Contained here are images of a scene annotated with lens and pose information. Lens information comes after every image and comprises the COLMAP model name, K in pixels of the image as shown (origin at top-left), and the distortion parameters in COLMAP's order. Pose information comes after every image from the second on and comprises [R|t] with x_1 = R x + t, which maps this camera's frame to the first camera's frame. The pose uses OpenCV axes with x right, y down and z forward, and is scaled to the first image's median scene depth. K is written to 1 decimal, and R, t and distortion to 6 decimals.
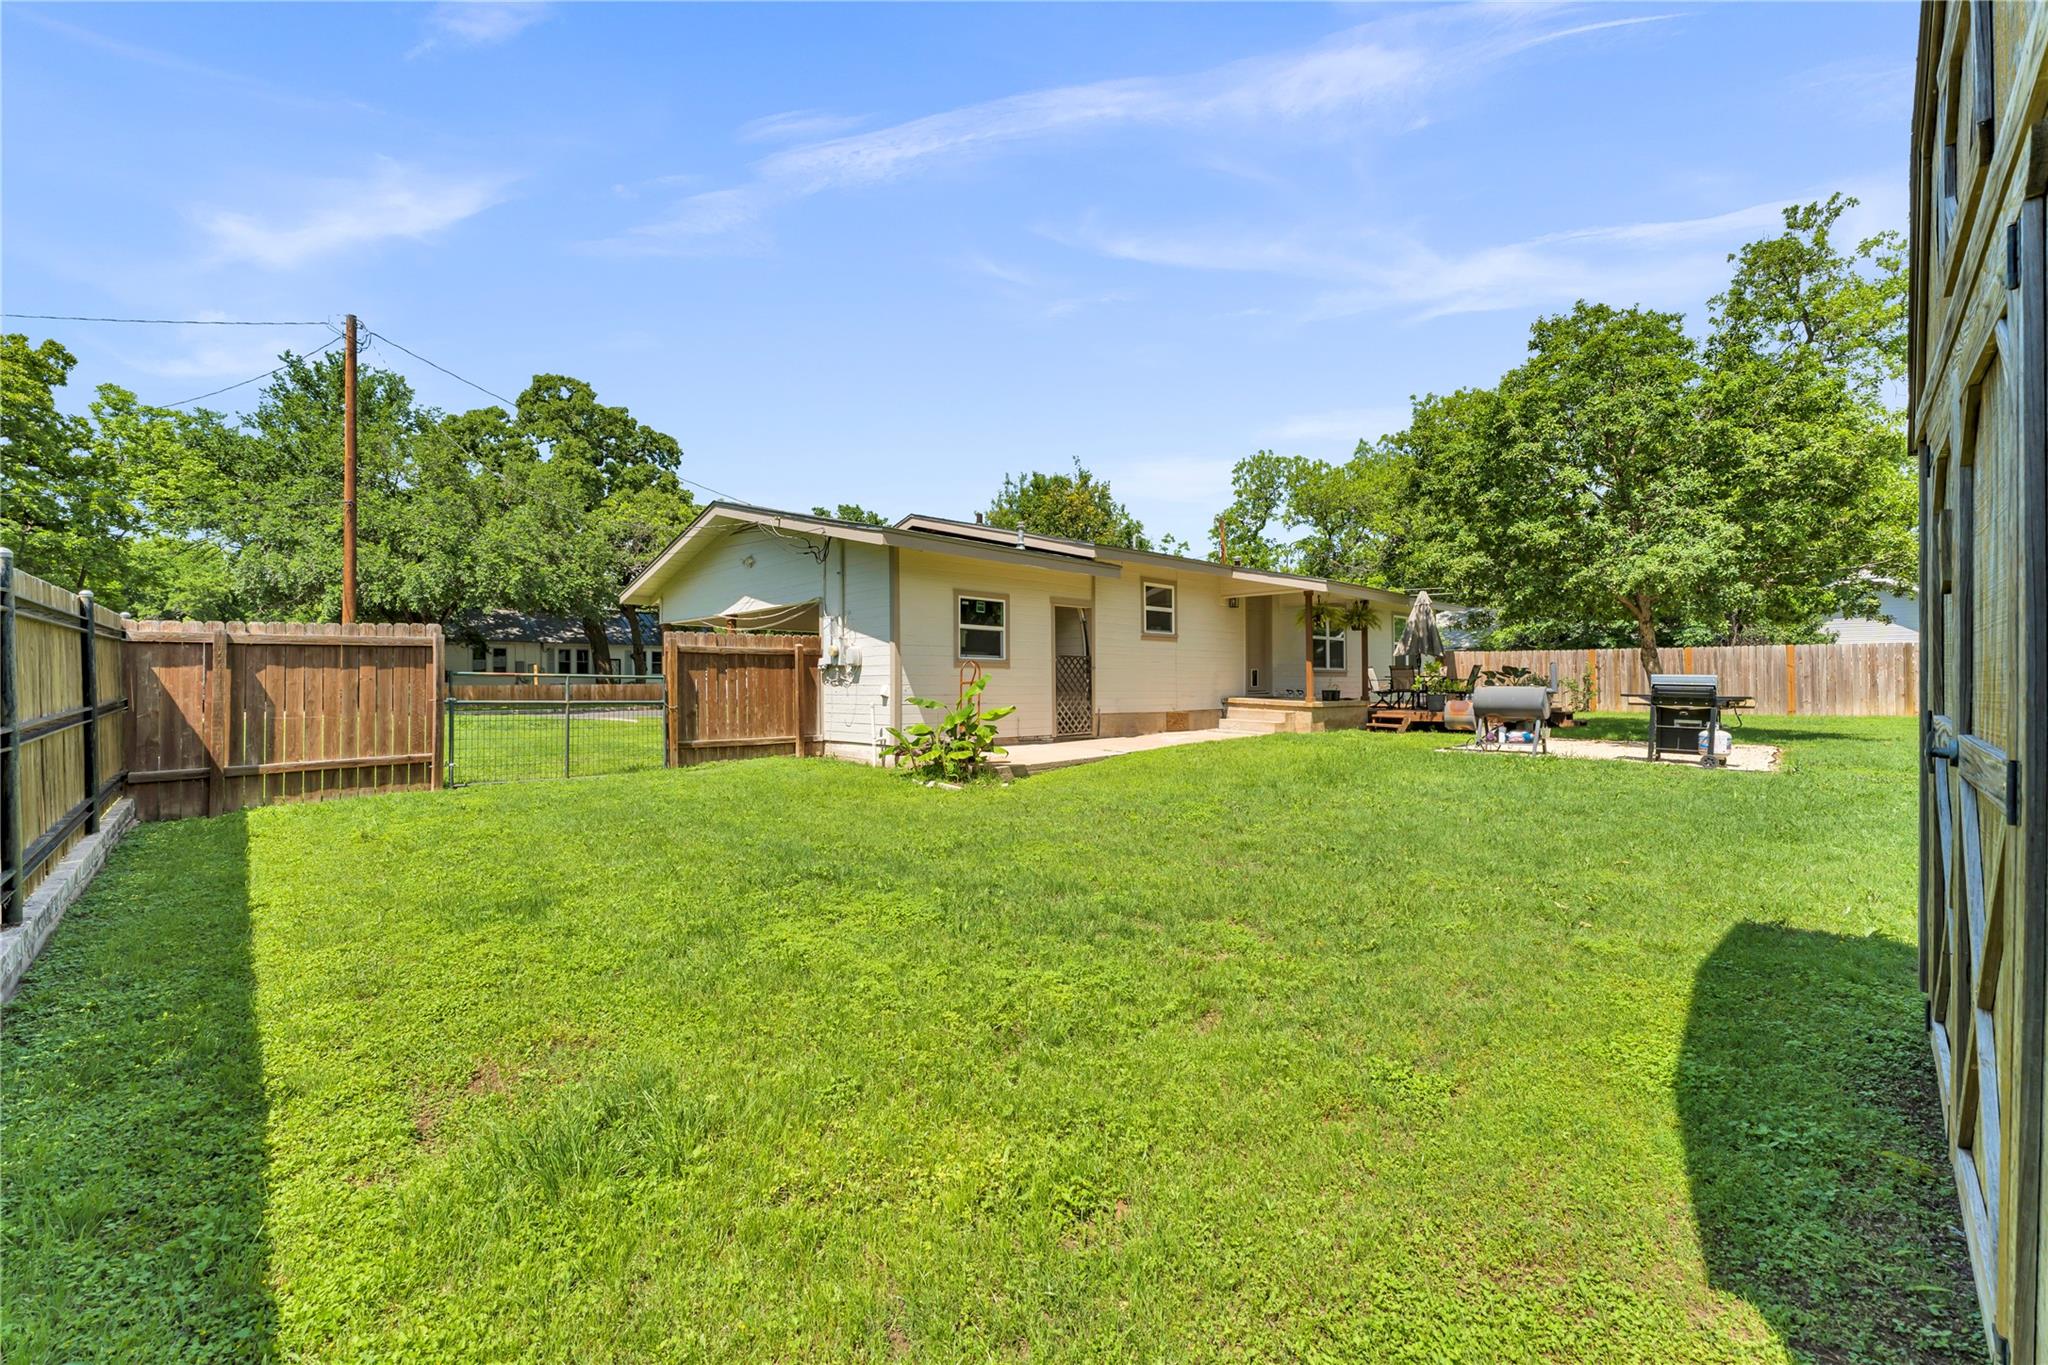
lens RADIAL K [[803.3, 0, 1016.6], [0, 803.3, 672.7], [0, 0, 1]] dist [-0.003388, 0.000081]
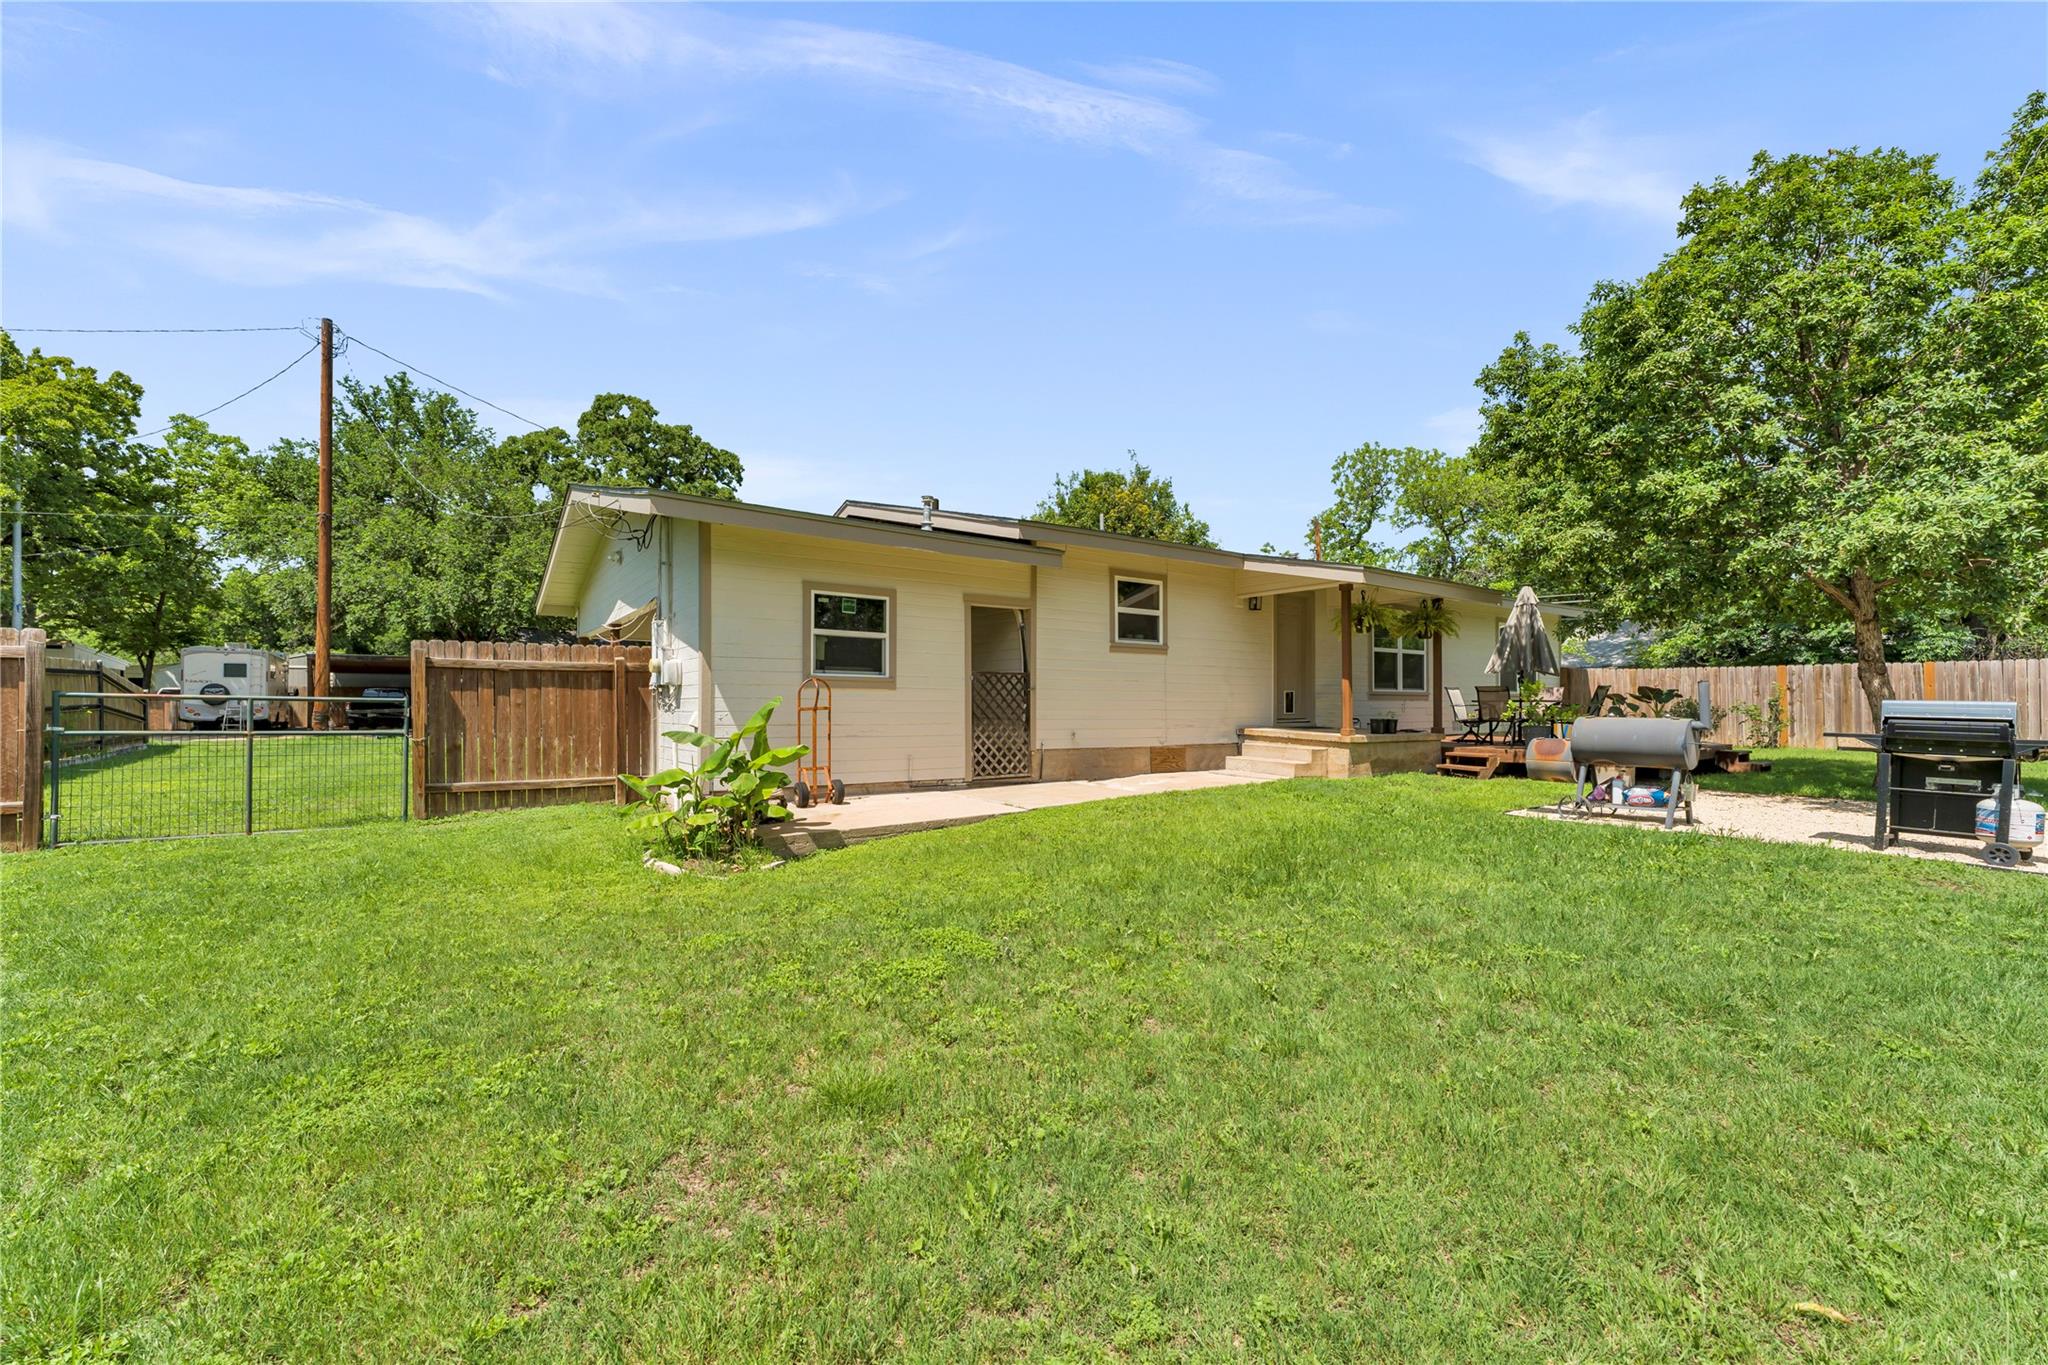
lens RADIAL K [[803.3, 0, 1022.2], [0, 803.3, 696.0], [0, 0, 1]] dist [-0.003388, 0.000081]
pose [[0.990064, 0.002395, -0.140598, 0.177433], [-0.002029, 0.999994, 0.002743, -0.001085], [0.140604, -0.002430, 0.990063, 0.235134]]
